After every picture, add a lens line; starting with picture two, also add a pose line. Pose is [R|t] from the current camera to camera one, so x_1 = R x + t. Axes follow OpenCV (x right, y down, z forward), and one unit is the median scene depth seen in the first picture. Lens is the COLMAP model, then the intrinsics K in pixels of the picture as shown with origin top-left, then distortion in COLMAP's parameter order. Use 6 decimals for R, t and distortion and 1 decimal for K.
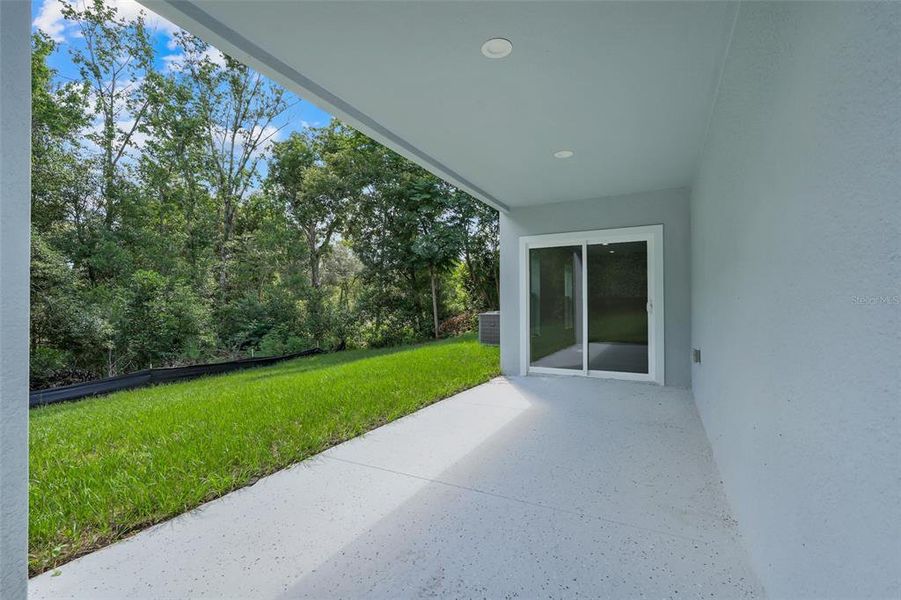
lens RADIAL K [[405.2, 0, 448.9], [0, 405.2, 309.4], [0, 0, 1]] dist [-0.002988, 0.009835]
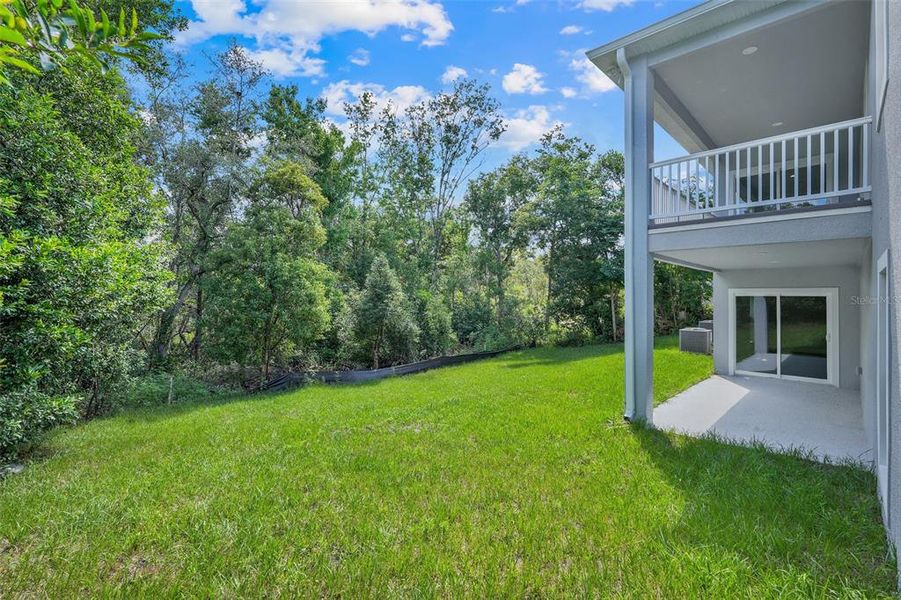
lens RADIAL K [[407.7, 0, 450.5], [0, 407.7, 300.0], [0, 0, 1]] dist [0.002825, 0.000588]
pose [[0.958237, 0.008942, -0.285834, -0.680358], [-0.010106, 0.999946, -0.002596, -0.193165], [0.285796, 0.005376, 0.958276, -1.399832]]
